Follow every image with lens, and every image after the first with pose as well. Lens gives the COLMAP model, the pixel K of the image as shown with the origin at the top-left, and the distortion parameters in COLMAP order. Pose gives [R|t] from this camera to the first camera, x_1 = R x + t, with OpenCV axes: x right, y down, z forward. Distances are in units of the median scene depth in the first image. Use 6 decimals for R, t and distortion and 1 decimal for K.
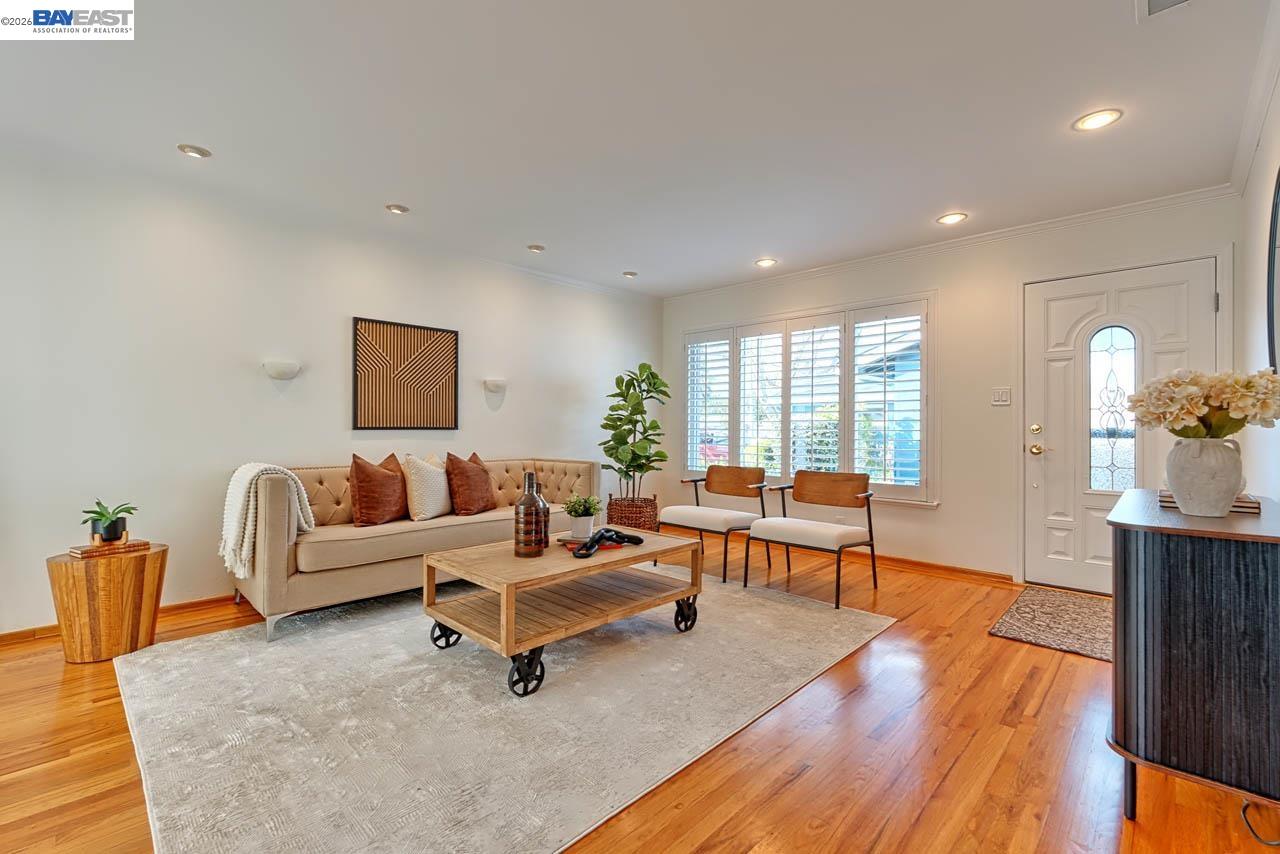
lens RADIAL K [[556.4, 0, 636.3], [0, 556.4, 428.3], [0, 0, 1]] dist [-0.004752, 0.000534]
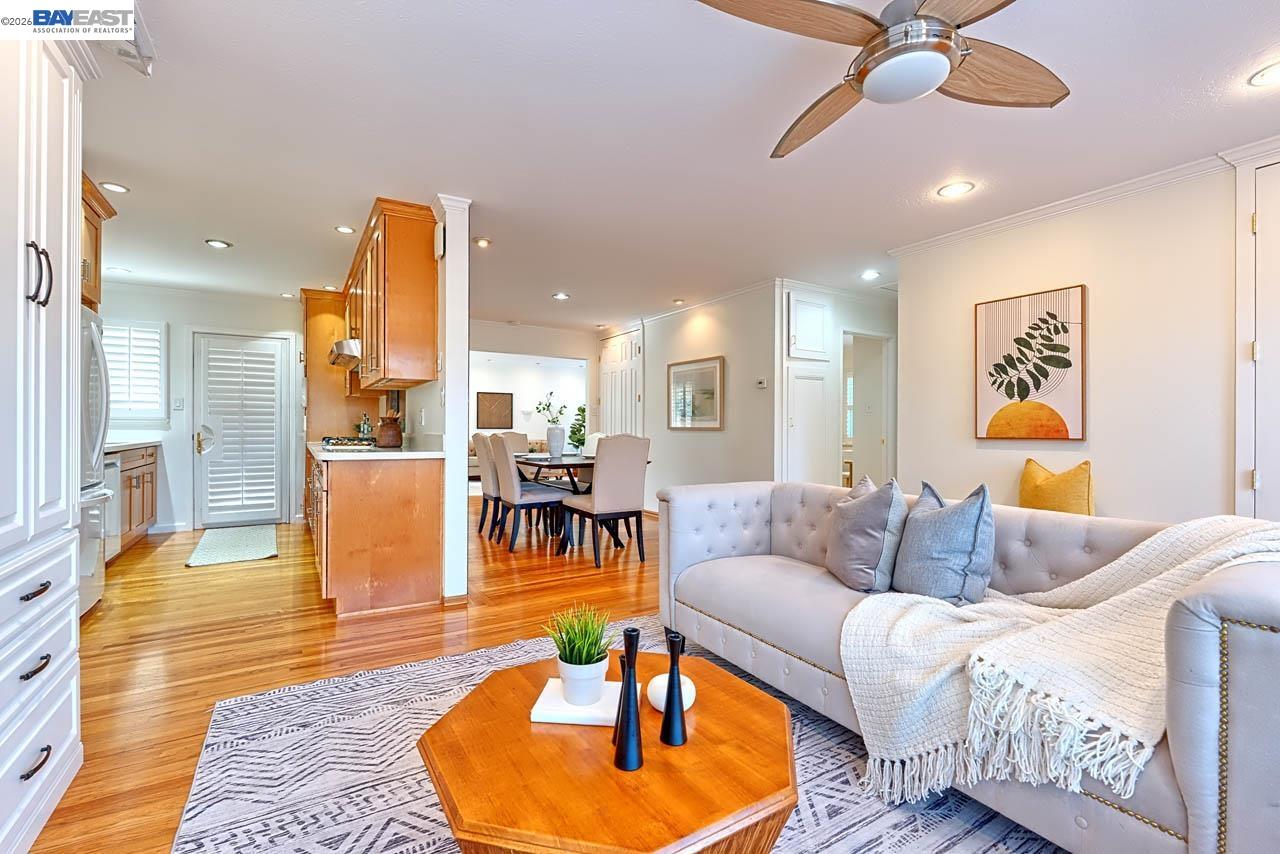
lens RADIAL K [[556.4, 0, 642.2], [0, 556.4, 424.9], [0, 0, 1]] dist [-0.004752, 0.000534]
pose [[0.970650, -0.001122, -0.240495, 1.198301], [-0.001088, 0.999958, -0.009056, 0.009697], [0.240495, 0.009052, 0.970608, -1.899120]]
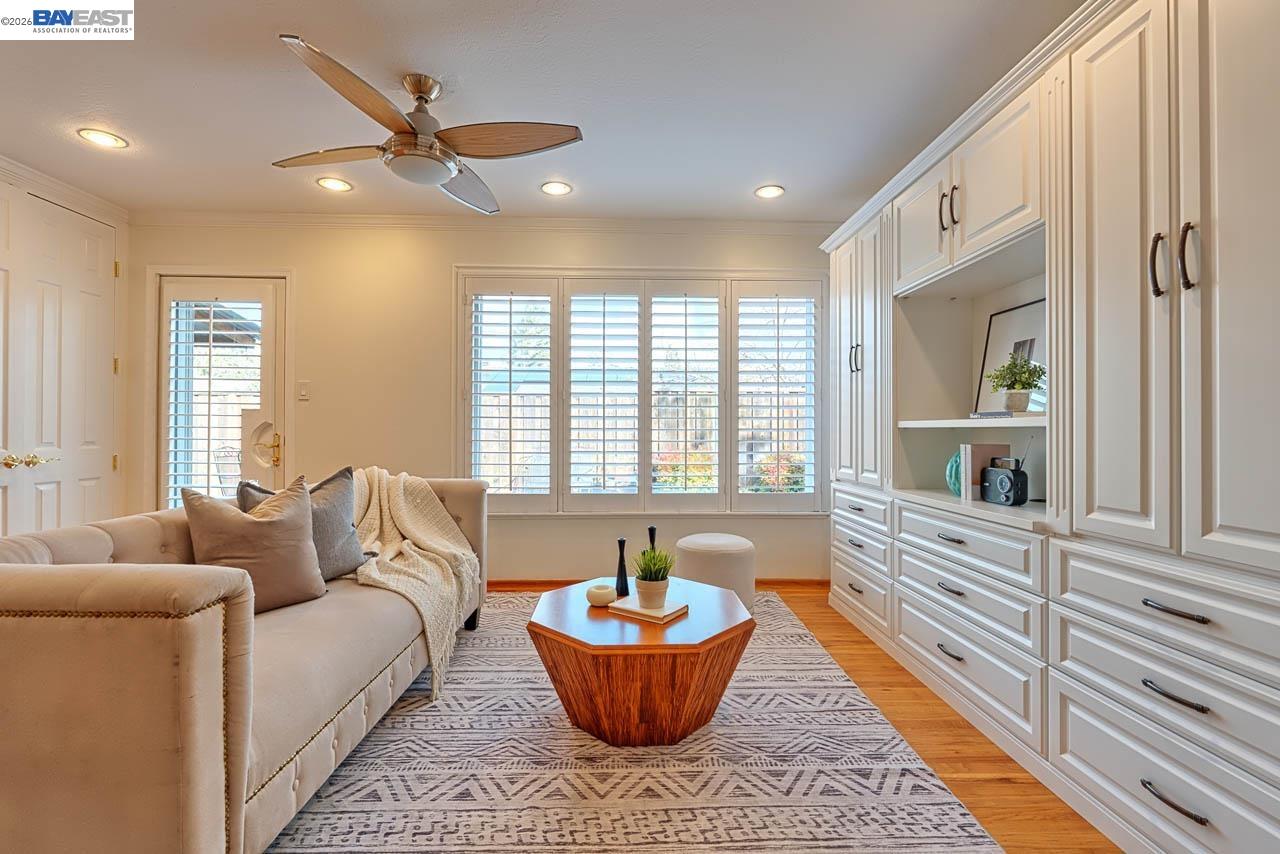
lens RADIAL K [[556.4, 0, 638.0], [0, 556.4, 426.1], [0, 0, 1]] dist [-0.004752, 0.000534]
pose [[-0.714533, -0.004167, 0.699589, 0.679875], [-0.004593, 0.999989, 0.001265, 0.006994], [-0.699586, -0.002310, -0.714544, -1.121042]]
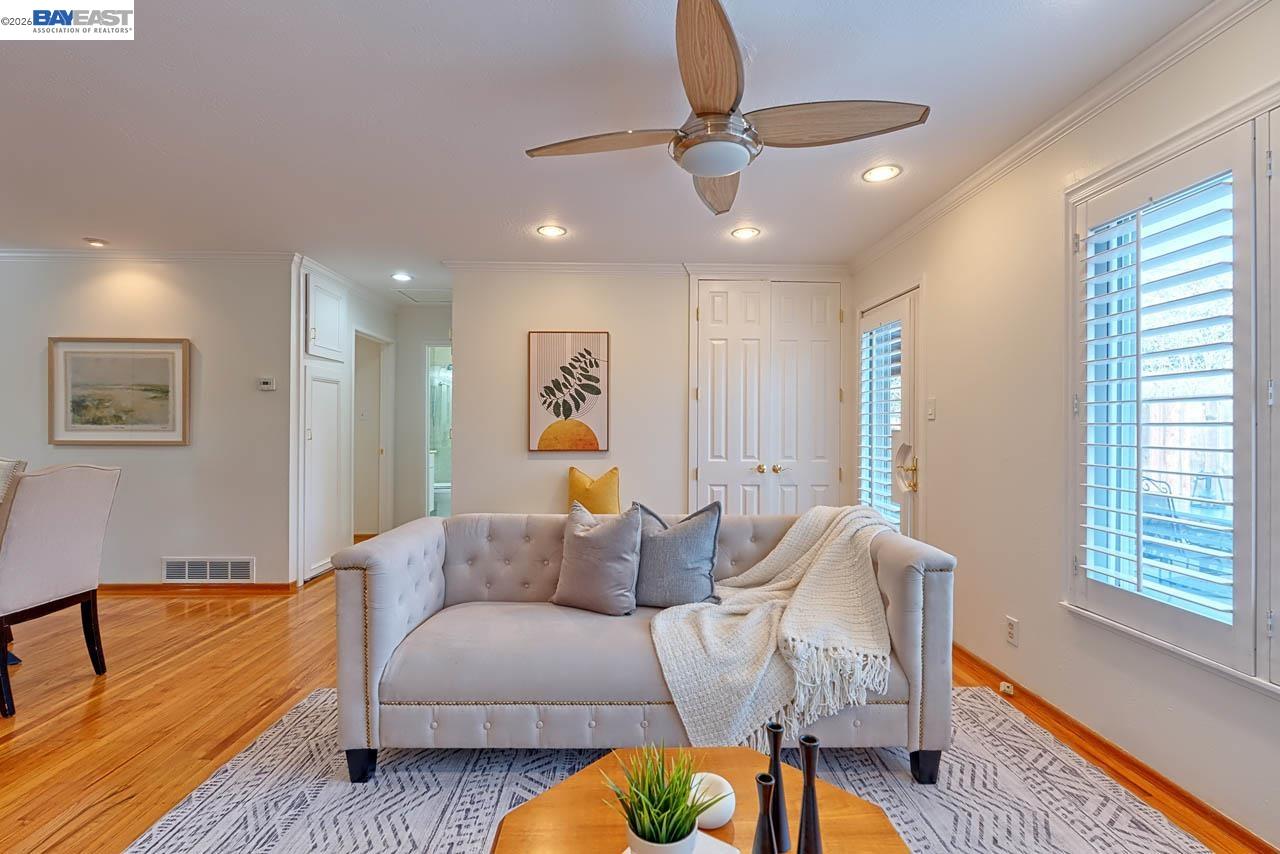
lens RADIAL K [[556.4, 0, 640.1], [0, 556.4, 423.2], [0, 0, 1]] dist [-0.004752, 0.000534]
pose [[0.698301, 0.004456, 0.715790, 0.867064], [0.000830, 0.999975, -0.007036, -0.026298], [-0.715804, 0.005507, 0.698280, -1.721349]]
